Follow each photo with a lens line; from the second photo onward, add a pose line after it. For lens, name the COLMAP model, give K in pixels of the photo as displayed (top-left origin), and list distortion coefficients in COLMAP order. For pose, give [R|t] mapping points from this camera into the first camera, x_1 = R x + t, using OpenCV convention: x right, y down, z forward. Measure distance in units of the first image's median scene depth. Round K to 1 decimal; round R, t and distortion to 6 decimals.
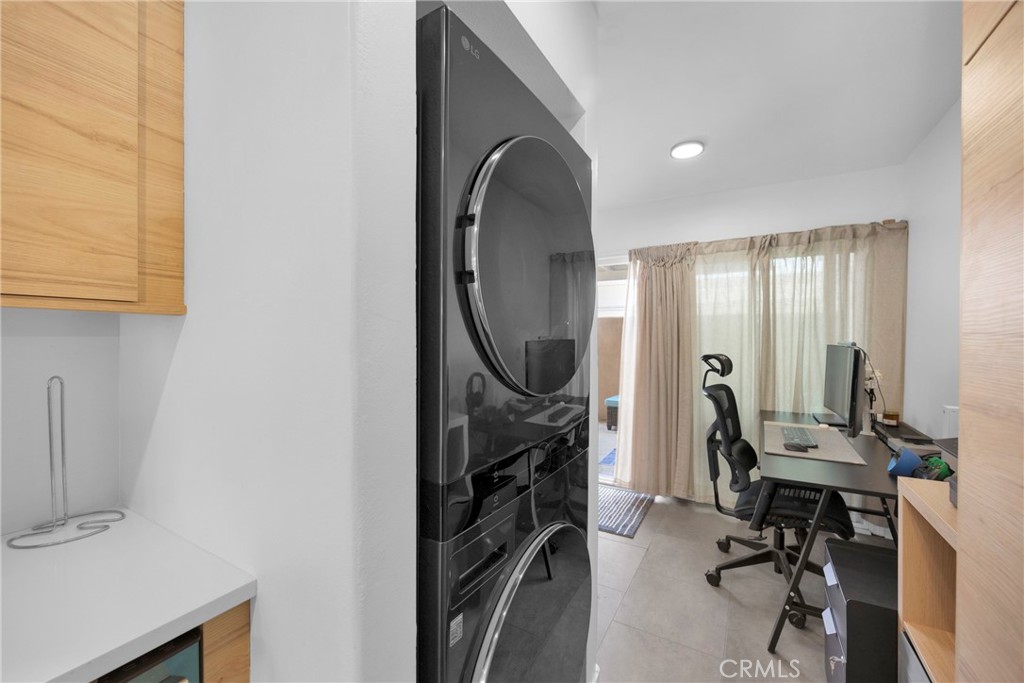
lens RADIAL K [[416.5, 0, 513.7], [0, 416.5, 342.6], [0, 0, 1]] dist [0.002240, -0.000103]
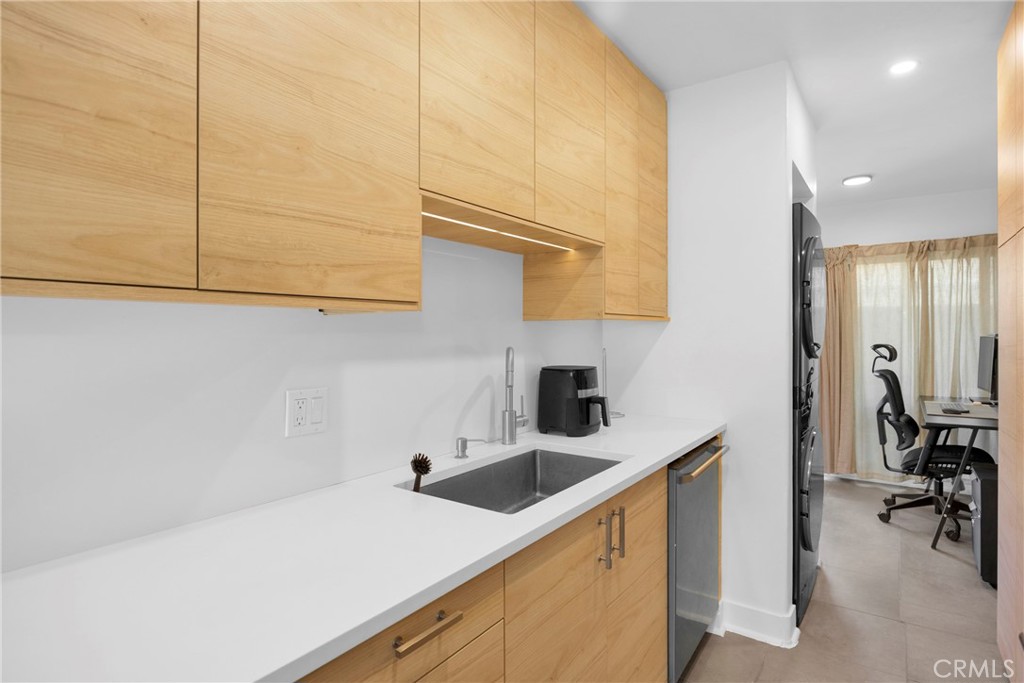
lens RADIAL K [[538.1, 0, 510.2], [0, 538.1, 337.9], [0, 0, 1]] dist [-0.002107, -0.001082]
pose [[0.994712, -0.004663, -0.102599, -0.384339], [0.004292, 0.999983, -0.003830, 0.008350], [0.102615, 0.003369, 0.994715, -0.596391]]
